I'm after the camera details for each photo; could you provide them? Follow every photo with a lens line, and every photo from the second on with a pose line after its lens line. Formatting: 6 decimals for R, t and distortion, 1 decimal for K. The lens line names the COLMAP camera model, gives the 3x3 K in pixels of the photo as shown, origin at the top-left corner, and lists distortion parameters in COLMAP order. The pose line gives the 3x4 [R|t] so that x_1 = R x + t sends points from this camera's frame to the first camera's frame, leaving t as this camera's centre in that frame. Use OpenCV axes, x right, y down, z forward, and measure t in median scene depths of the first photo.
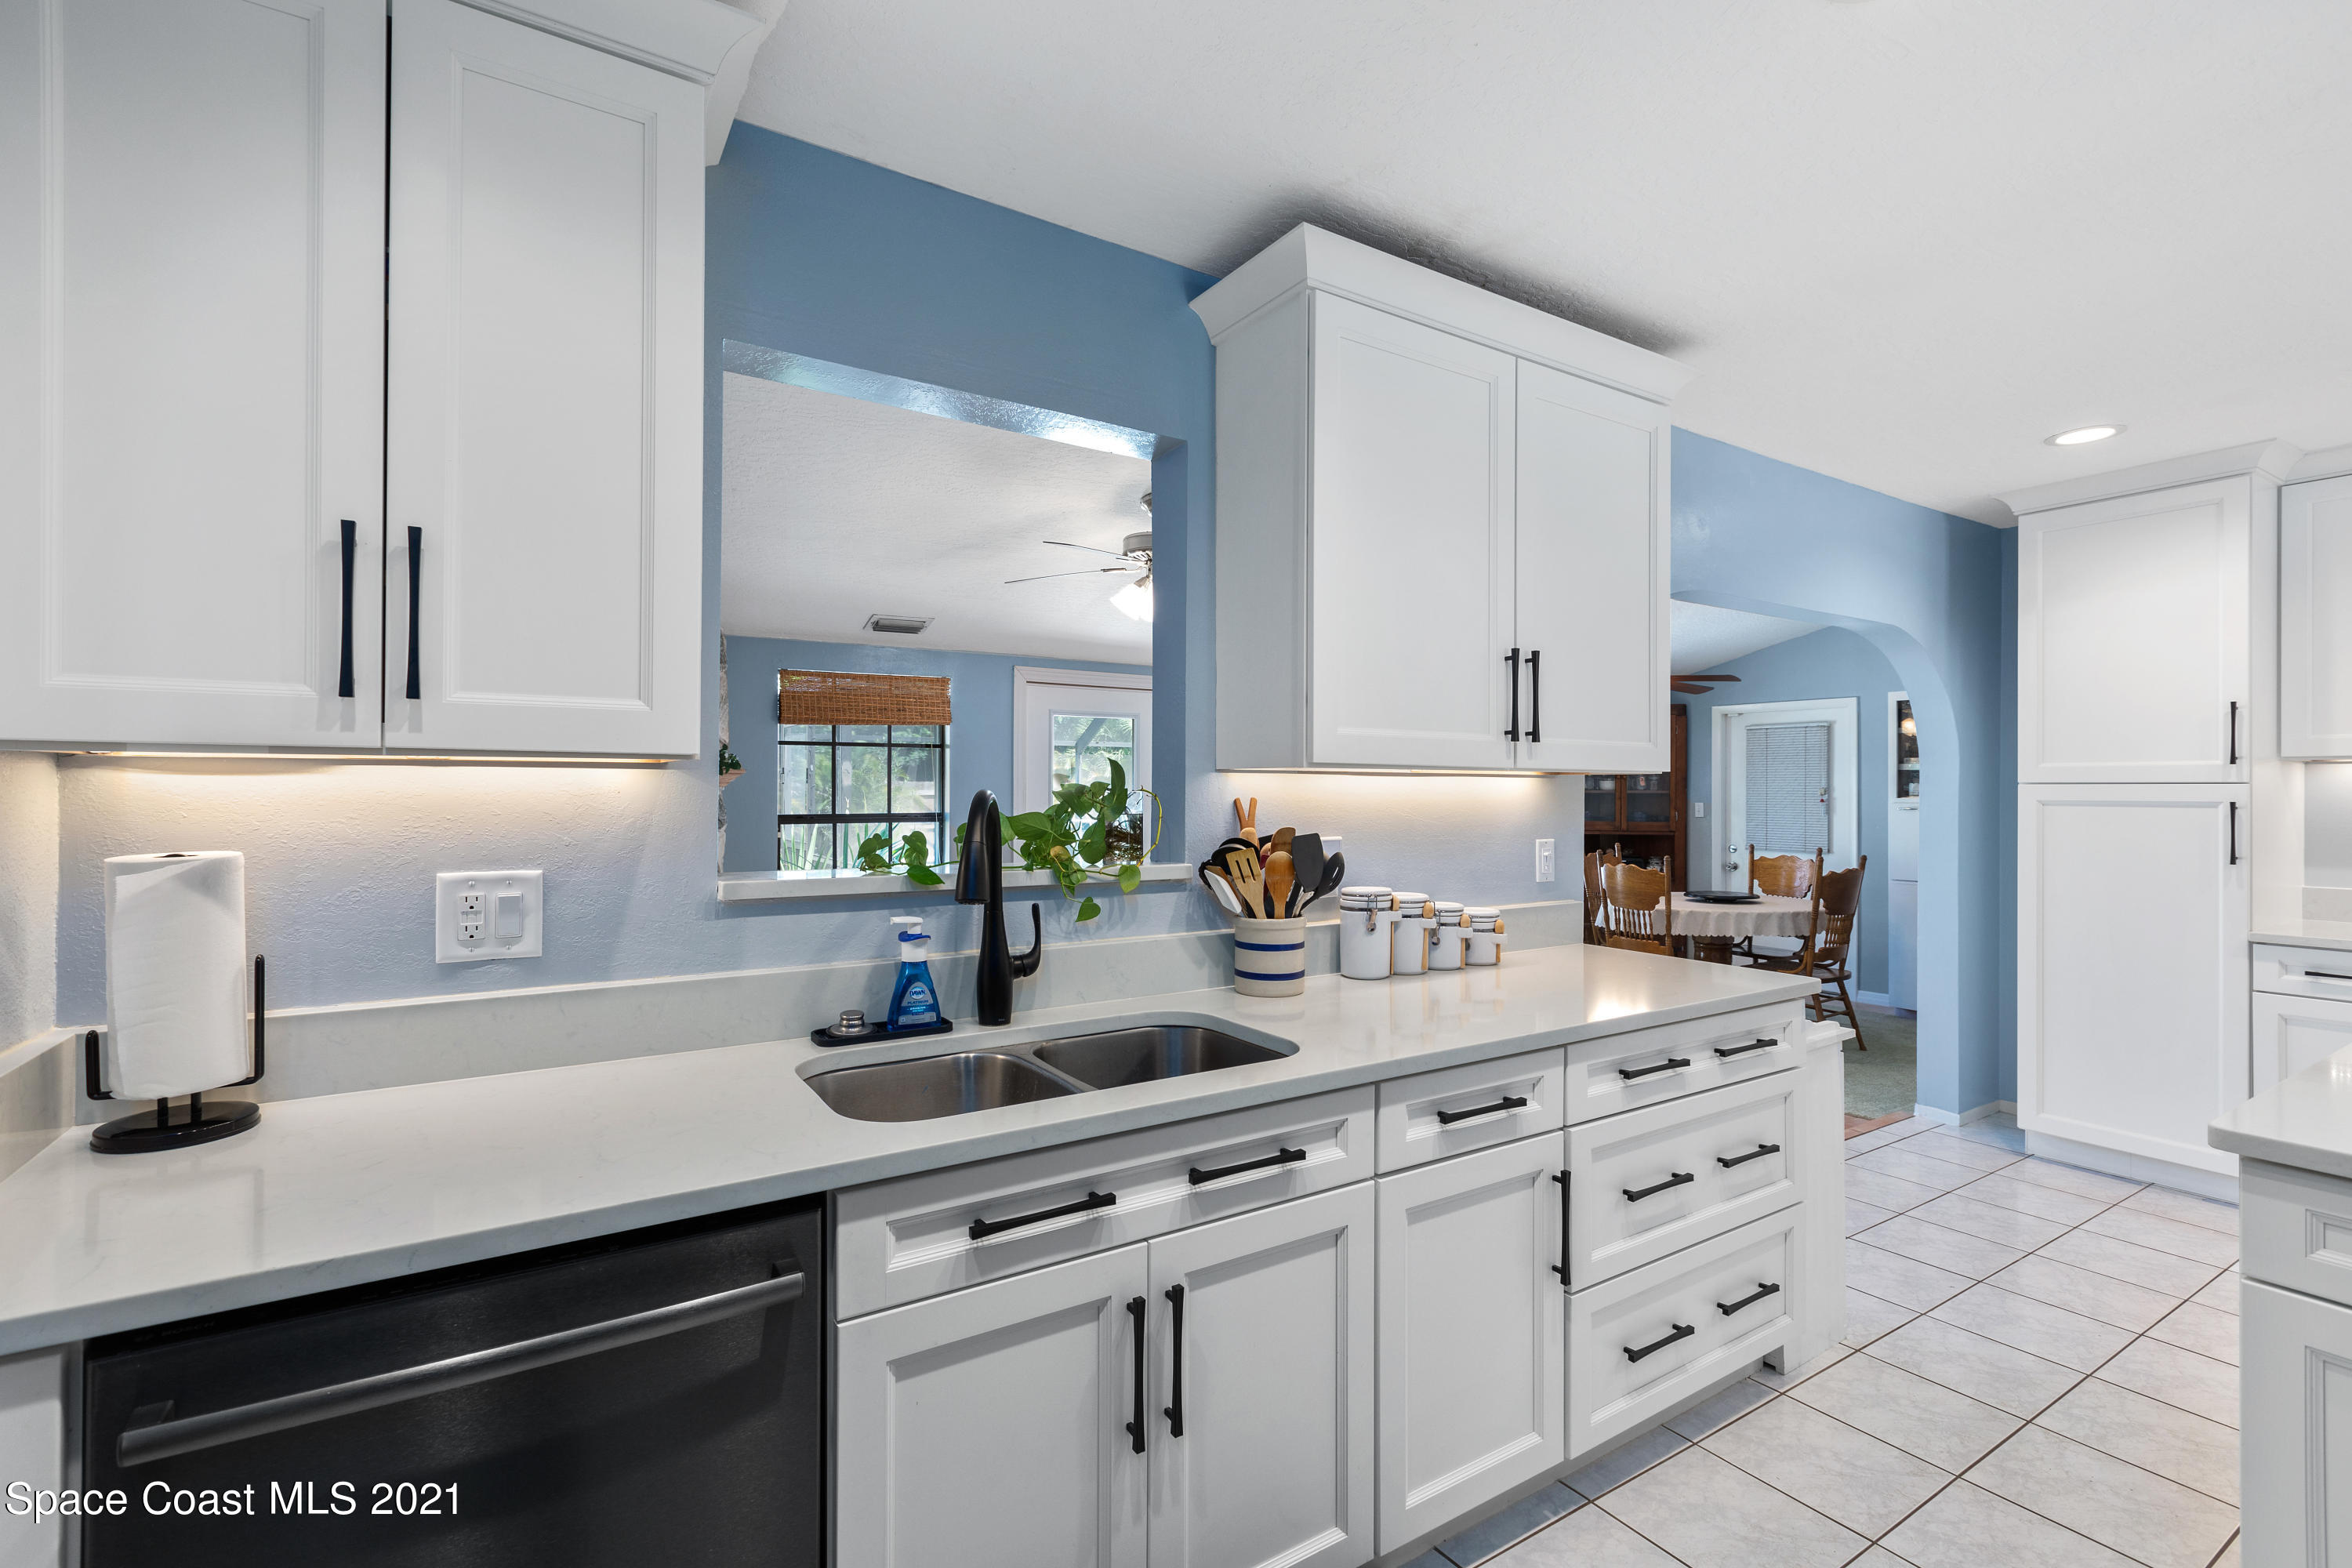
lens RADIAL K [[1044.1, 0, 1176.0], [0, 1044.1, 784.0], [0, 0, 1]] dist [0.001063, -0.000158]
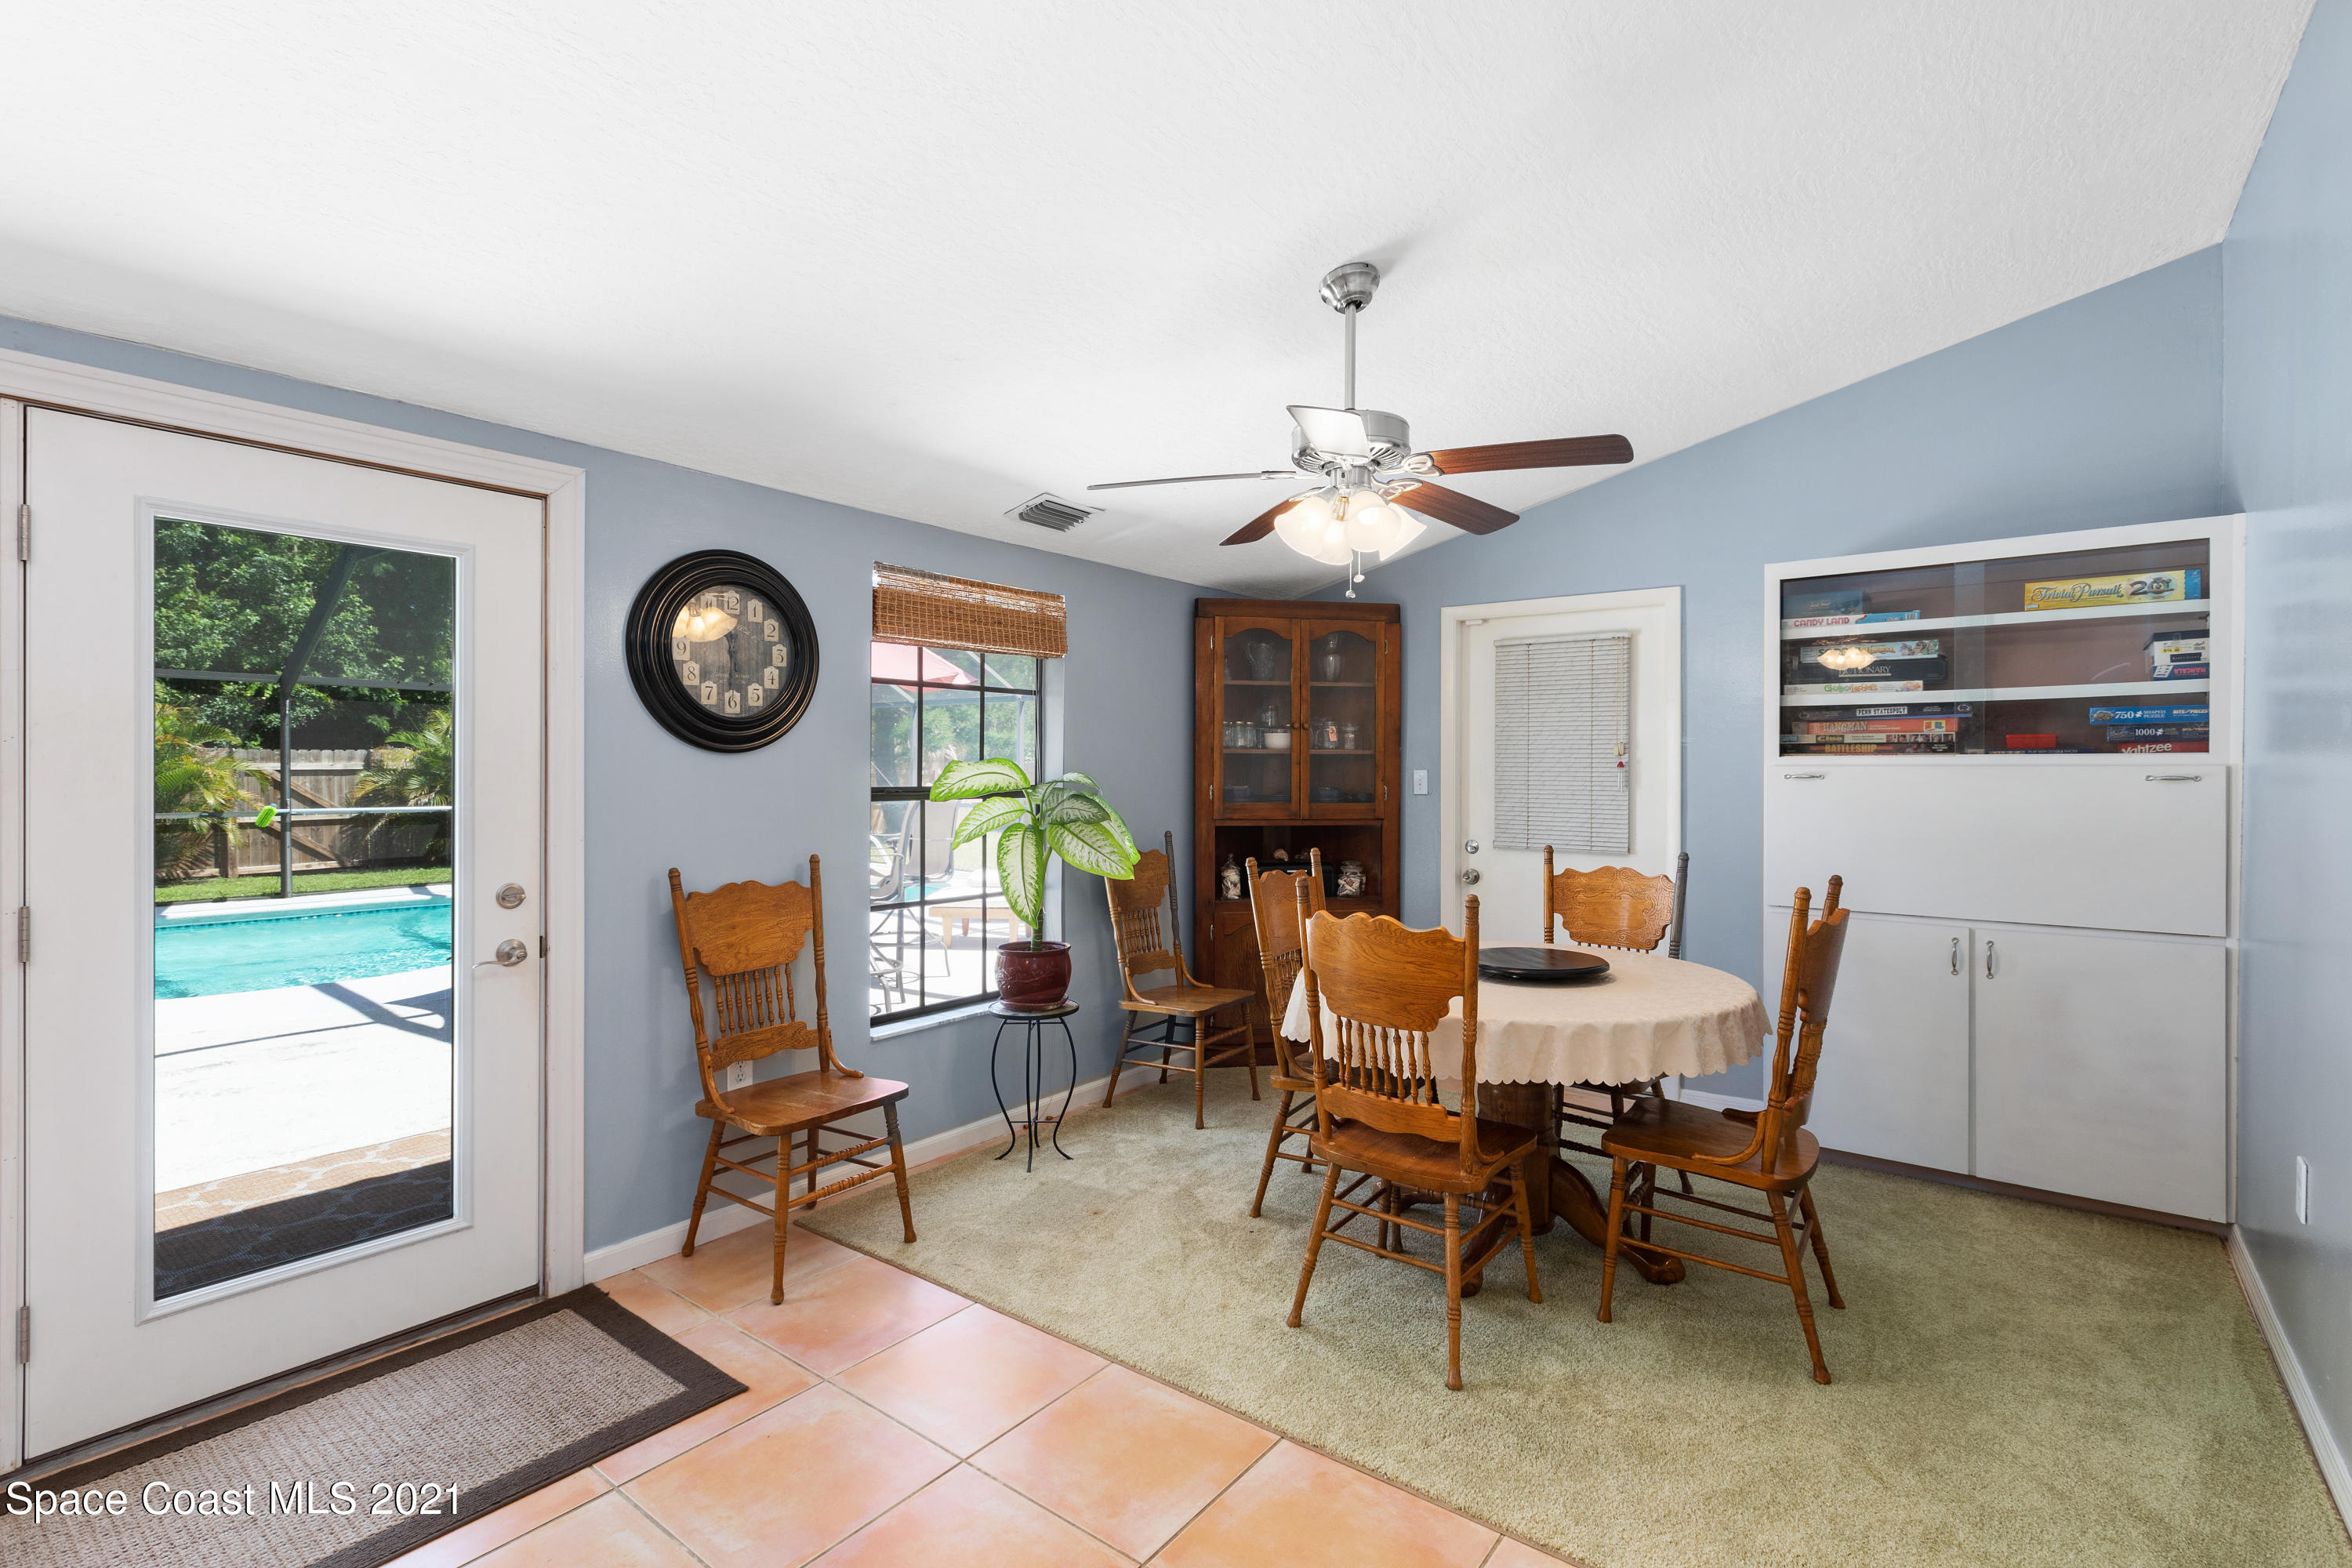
lens RADIAL K [[1088.5, 0, 1181.8], [0, 1088.5, 765.2], [0, 0, 1]] dist [0.000958, -0.000502]
pose [[0.939937, 0.000644, 0.341348, 0.377621], [-0.001752, 0.999994, 0.002938, 0.032226], [-0.341344, -0.003360, 0.939932, 1.081429]]
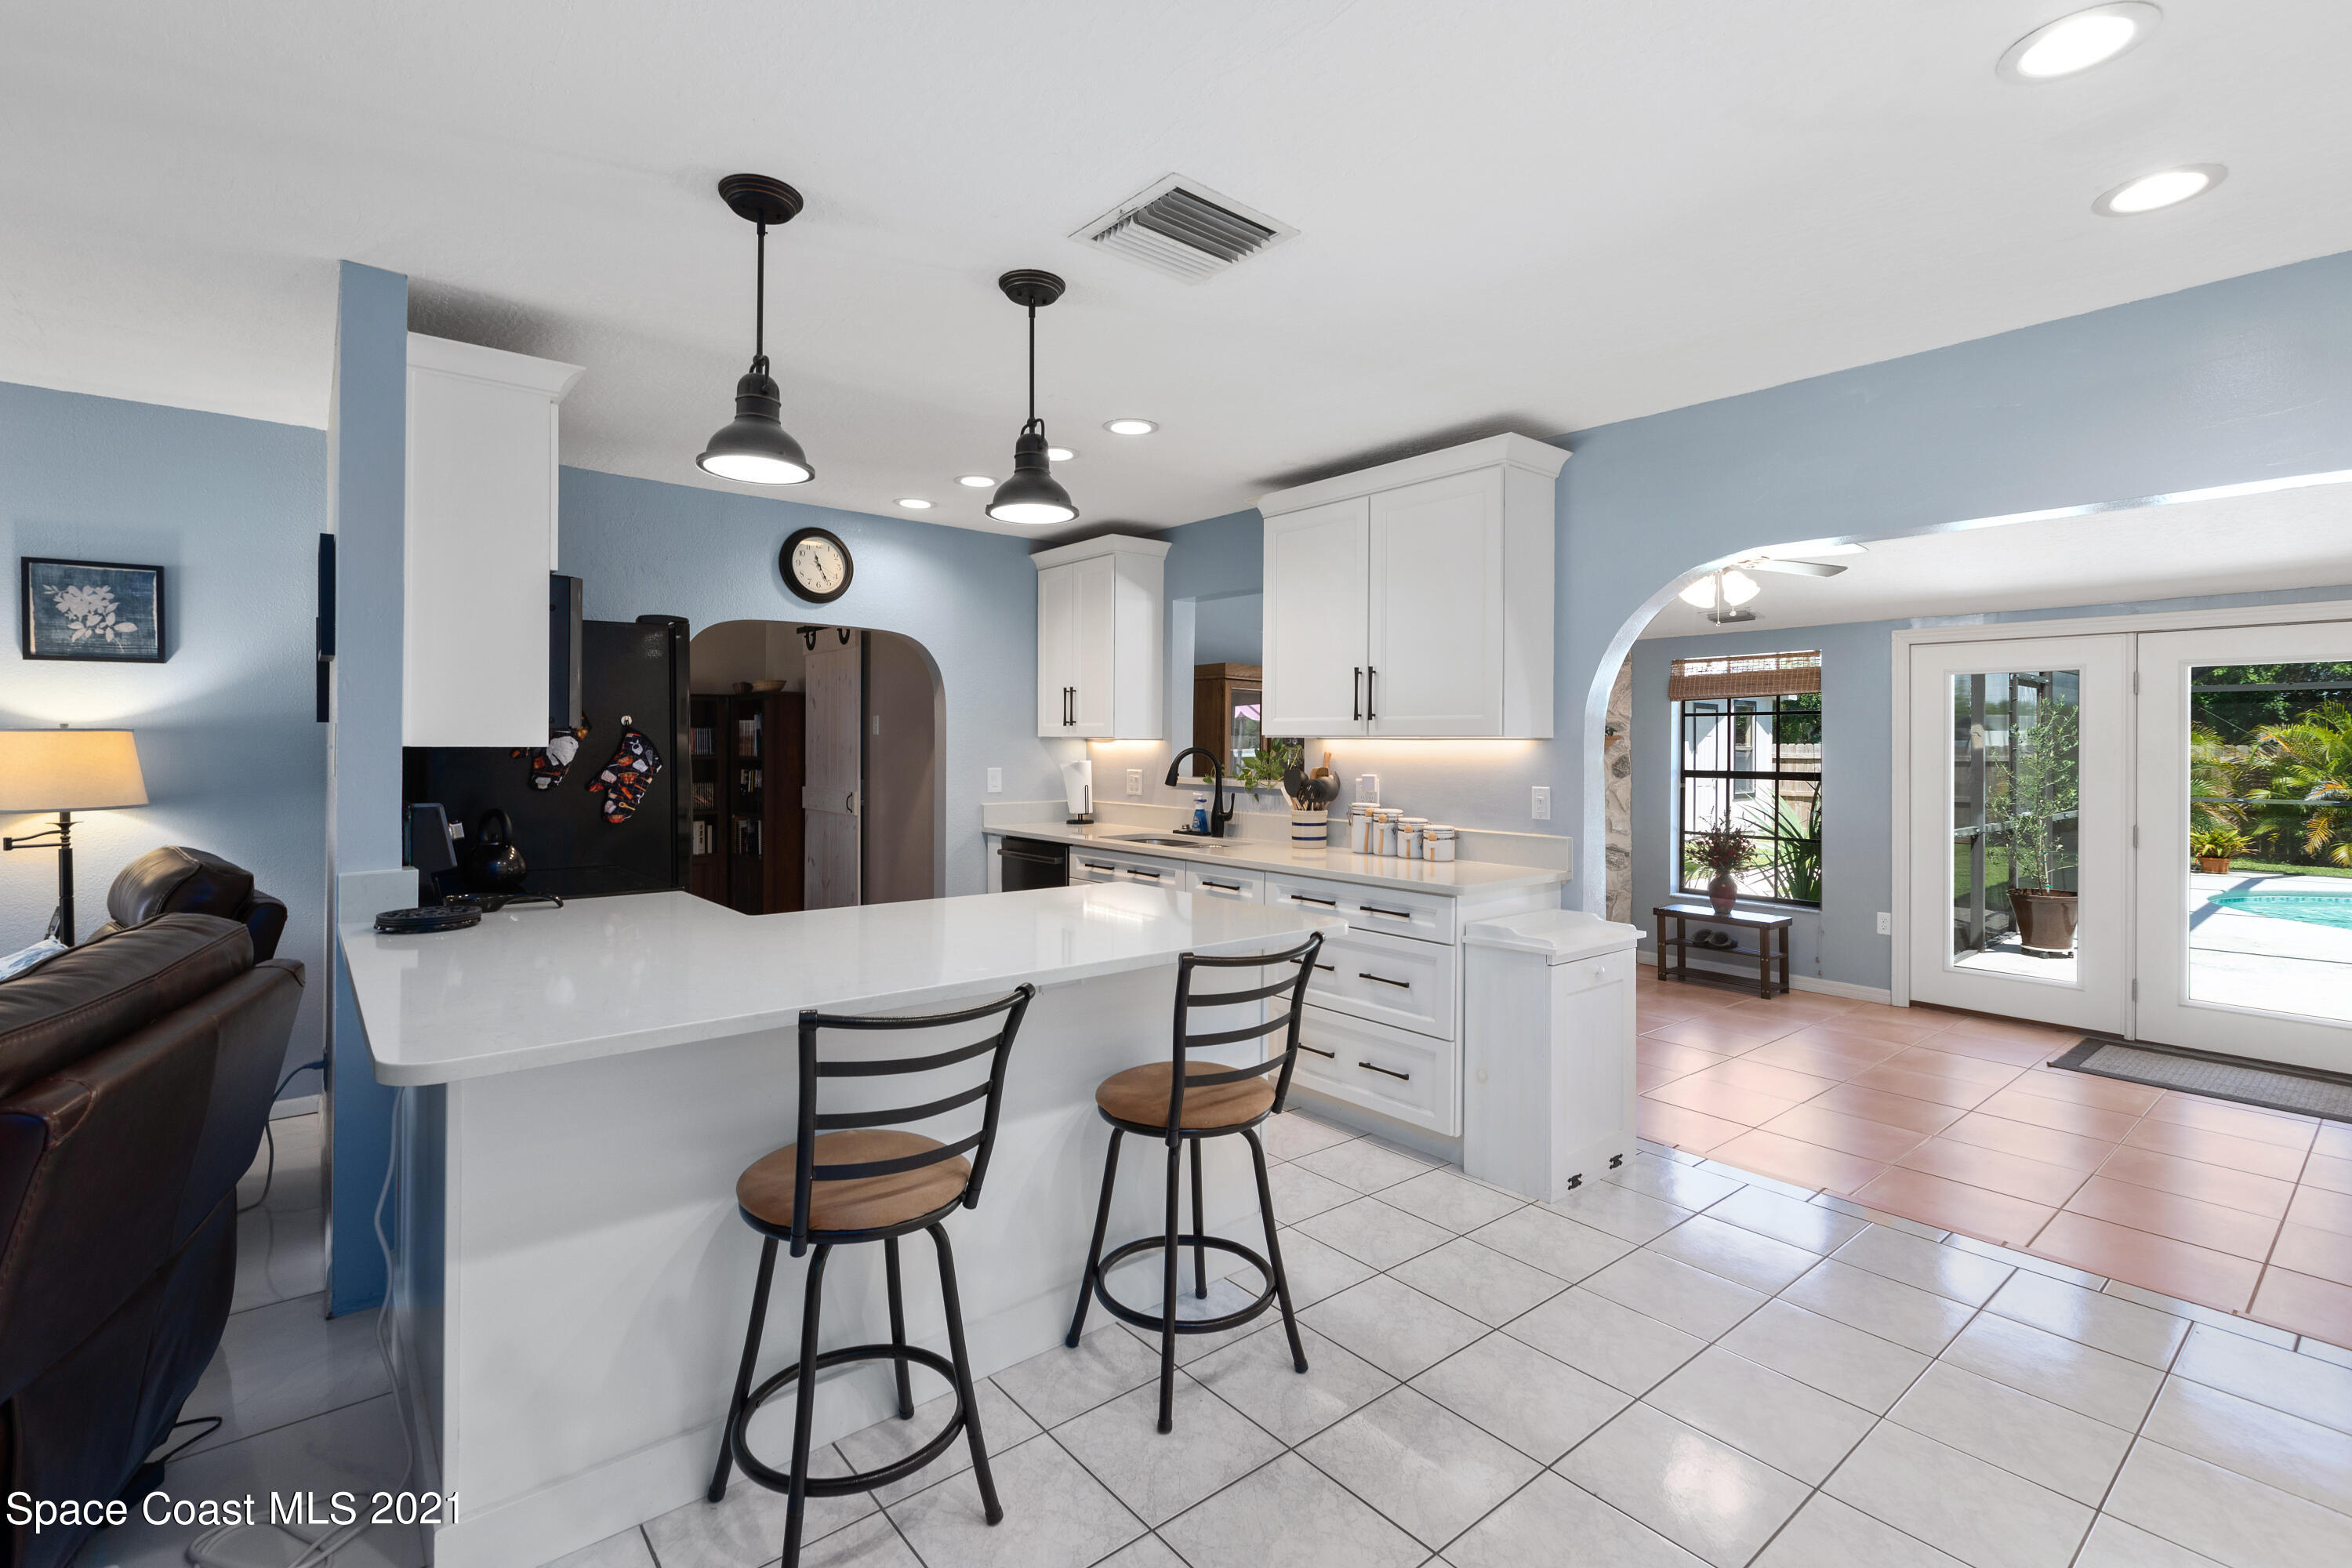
lens RADIAL K [[1064.5, 0, 1165.3], [0, 1064.5, 742.6], [0, 0, 1]] dist [0.002444, 0.000368]
pose [[0.123812, -0.003490, -0.992300, 1.326034], [-0.001886, 0.999991, -0.003752, 0.002411], [0.992304, 0.002336, 0.123804, 0.296103]]
